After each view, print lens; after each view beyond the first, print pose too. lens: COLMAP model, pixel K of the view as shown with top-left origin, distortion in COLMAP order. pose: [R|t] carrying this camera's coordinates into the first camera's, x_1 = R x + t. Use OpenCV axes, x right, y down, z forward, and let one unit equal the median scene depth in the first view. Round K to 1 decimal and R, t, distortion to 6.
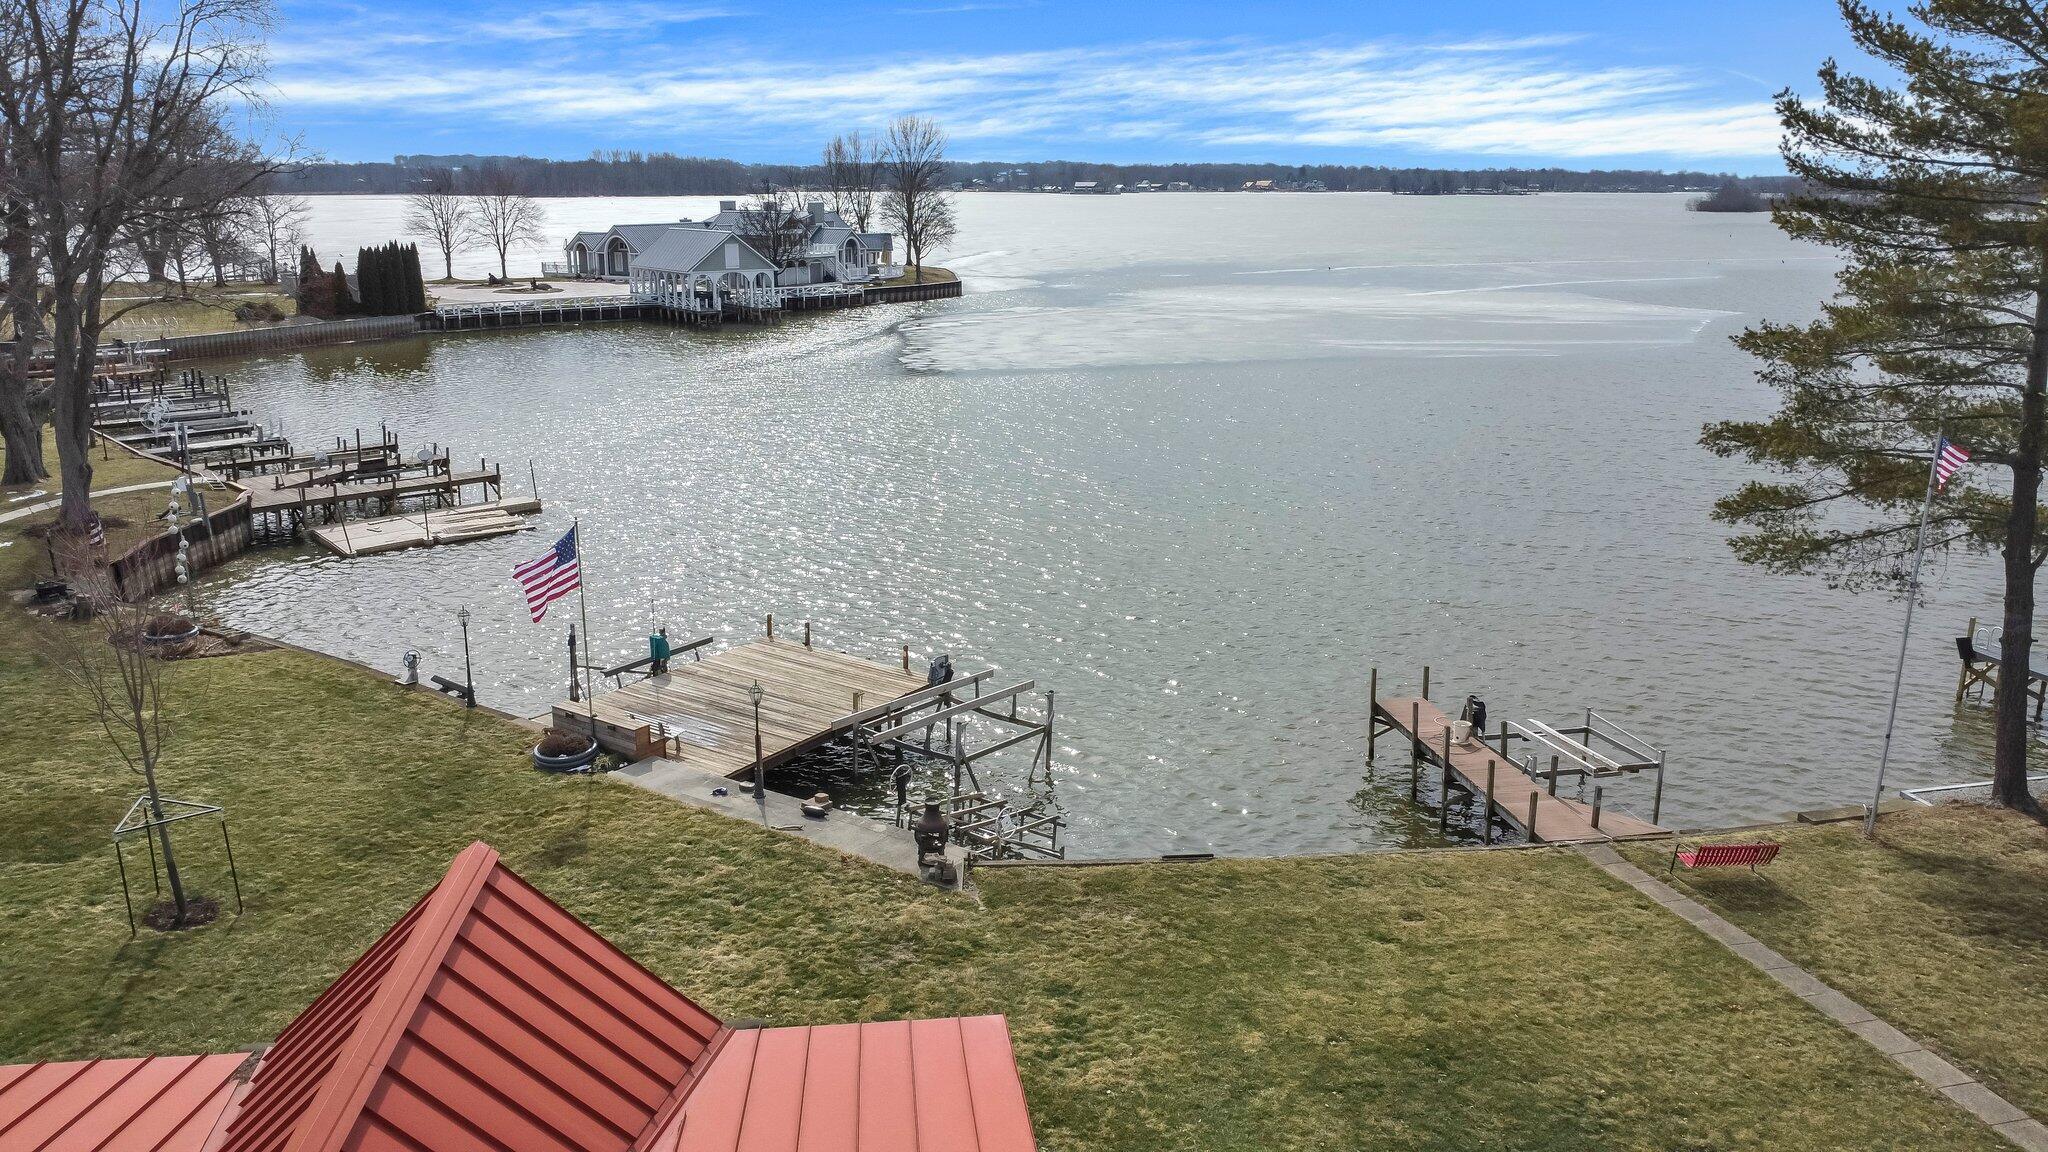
lens RADIAL K [[1473.8, 0, 1024.0], [0, 1473.8, 576.0], [0, 0, 1]] dist [-0.025643, -0.010363]
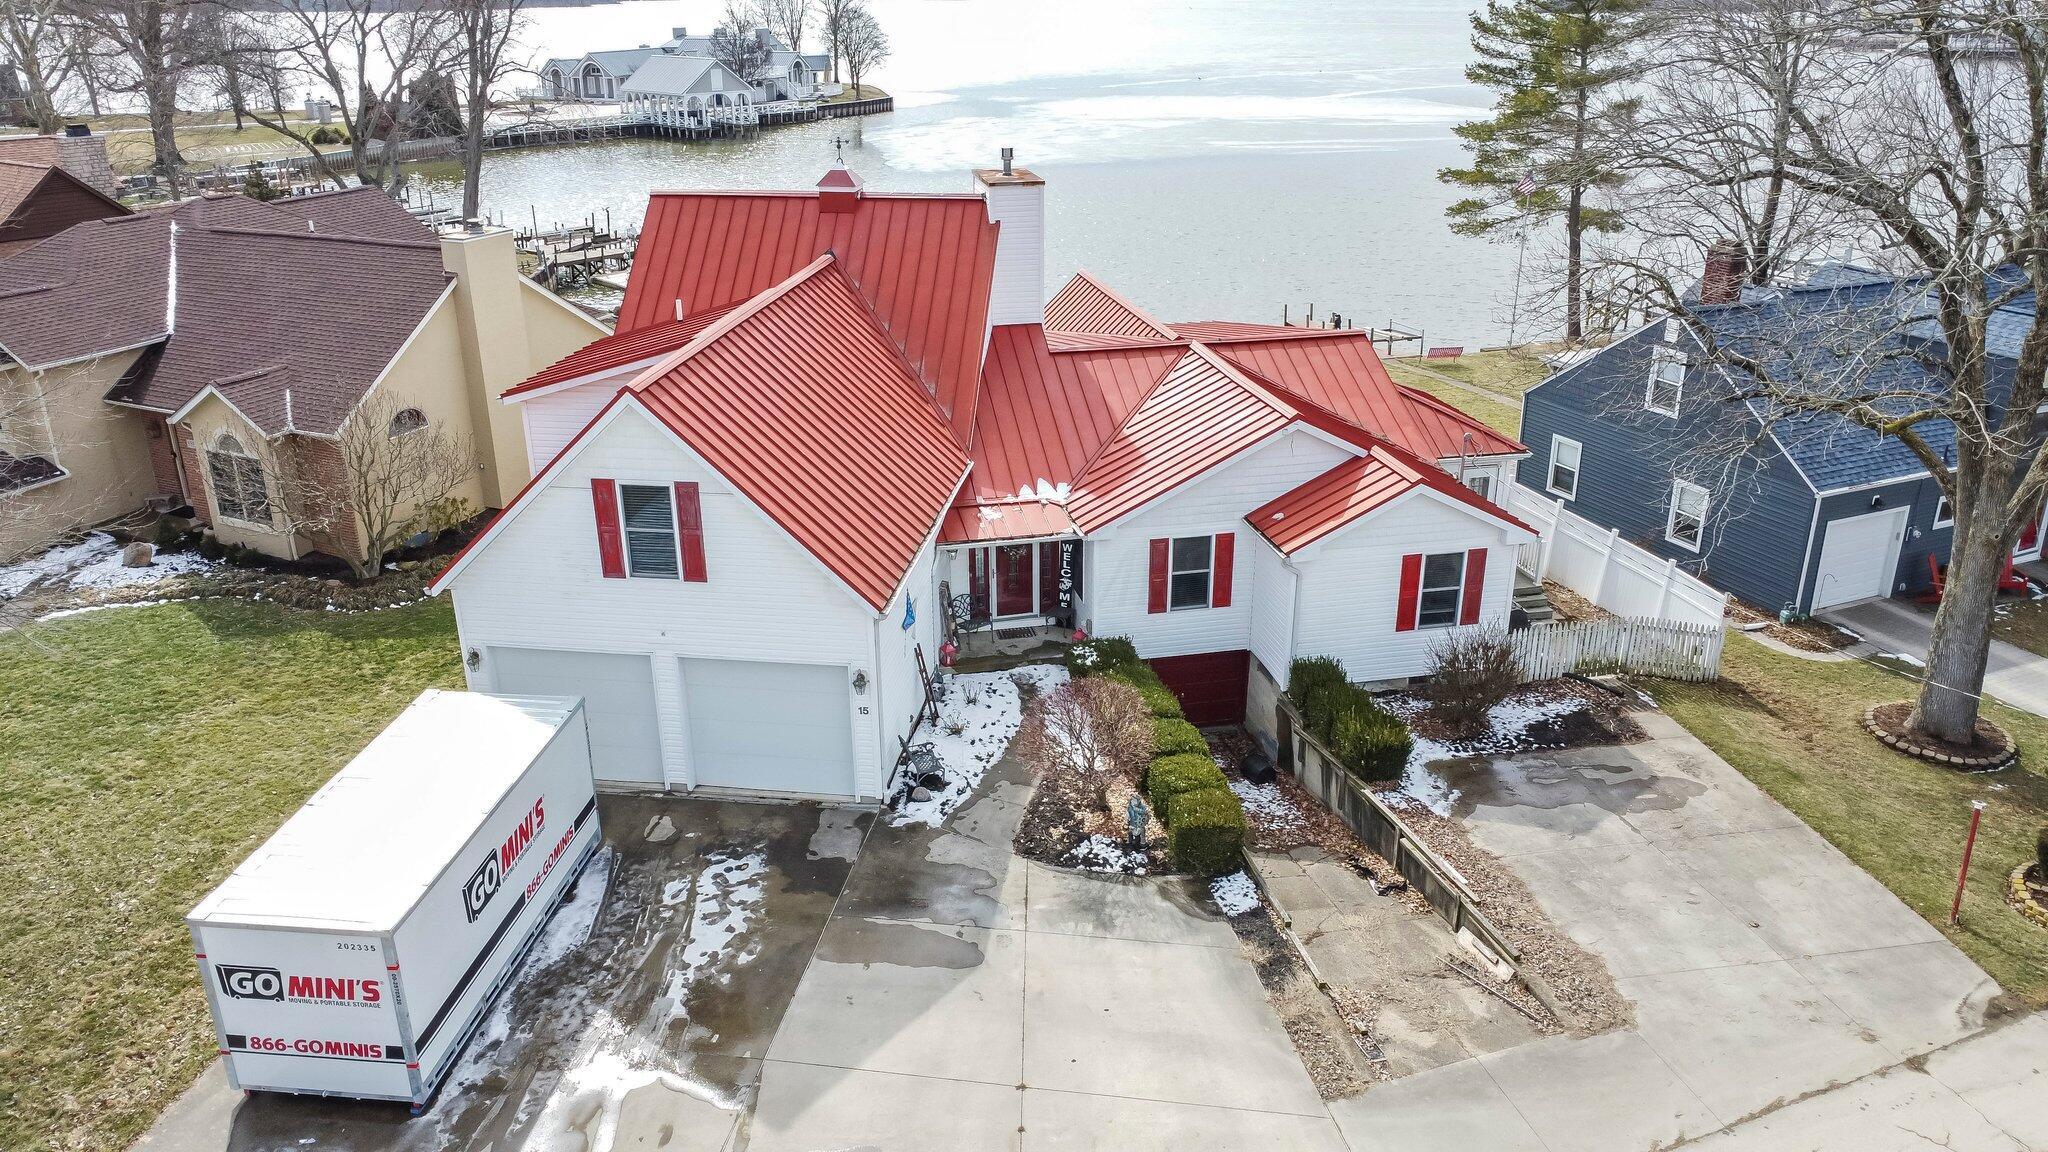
lens RADIAL K [[1390.3, 0, 1024.0], [0, 1390.3, 576.0], [0, 0, 1]] dist [-0.022390, -0.002259]
pose [[0.995882, -0.044814, 0.078805, -0.057007], [0.033494, 0.989653, 0.139517, 0.031177], [-0.084242, -0.136303, 0.987079, -0.178318]]
